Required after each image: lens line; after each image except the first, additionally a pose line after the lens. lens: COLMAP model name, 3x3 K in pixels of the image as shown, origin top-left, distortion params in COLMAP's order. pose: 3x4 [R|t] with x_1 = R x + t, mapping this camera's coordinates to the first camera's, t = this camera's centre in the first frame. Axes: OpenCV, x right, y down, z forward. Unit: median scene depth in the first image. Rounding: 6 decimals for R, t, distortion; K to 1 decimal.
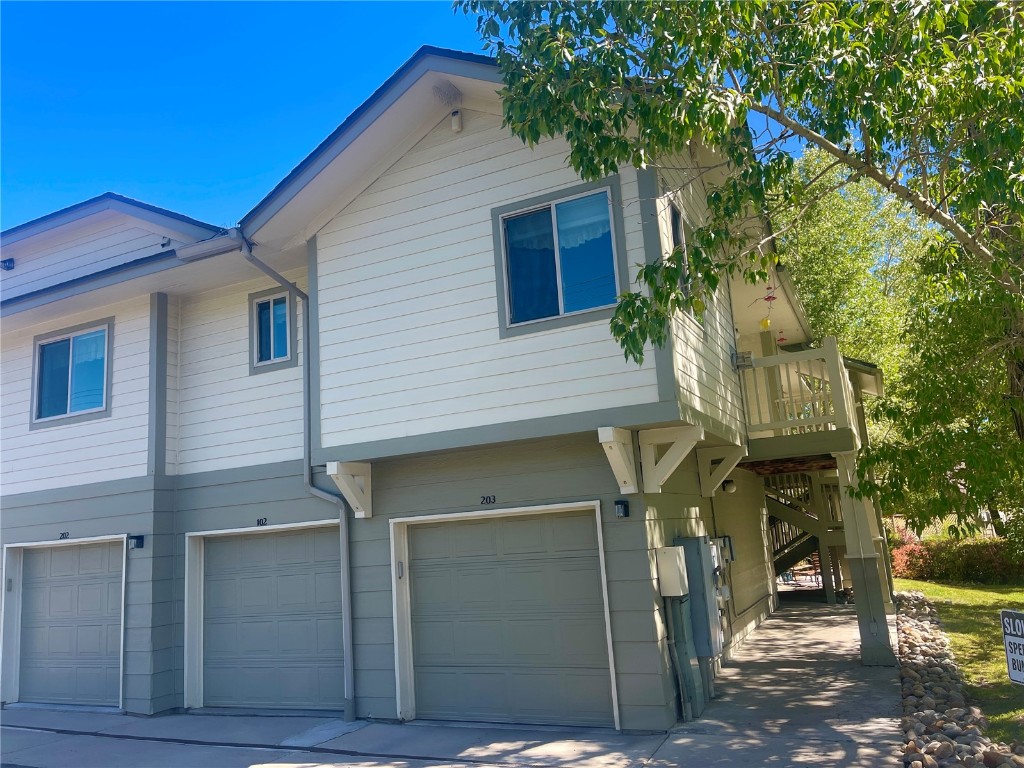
lens RADIAL K [[751.5, 0, 511.7], [0, 751.5, 390.7], [0, 0, 1]] dist [0.023162, 0.001259]
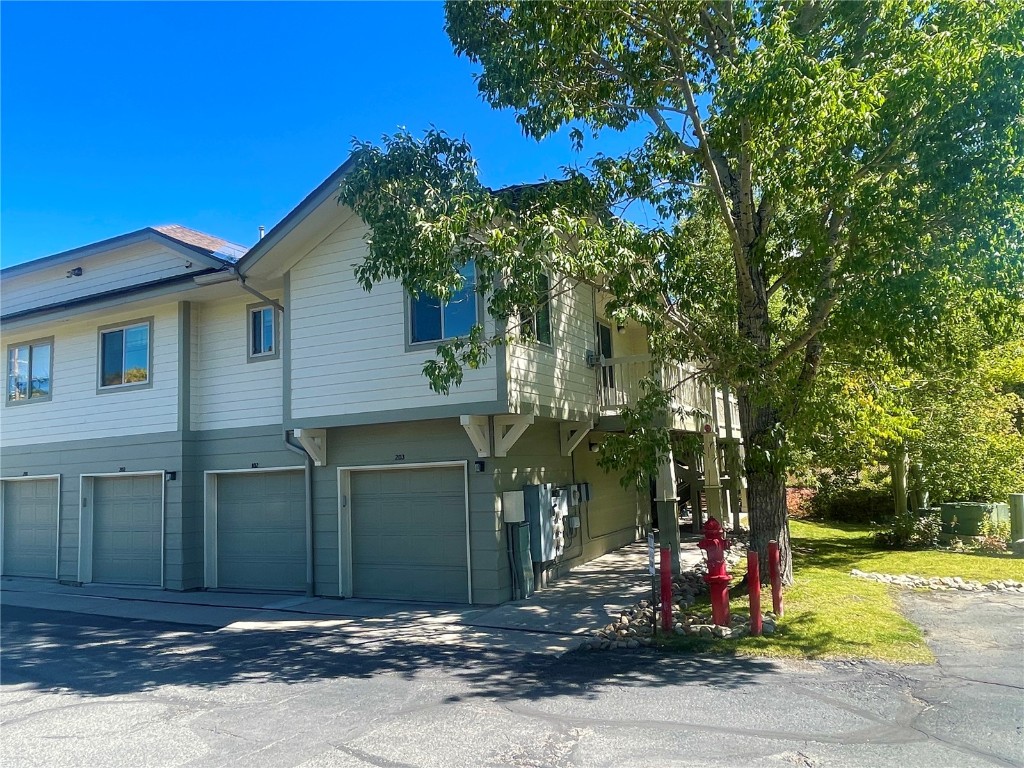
lens RADIAL K [[722.3, 0, 512.0], [0, 722.3, 384.4], [0, 0, 1]] dist [0.012921, -0.005357]
pose [[0.999317, 0.023915, -0.028188, 0.201429], [-0.021653, 0.996719, 0.077996, -0.102127], [0.029960, -0.077332, 0.996555, -0.367803]]
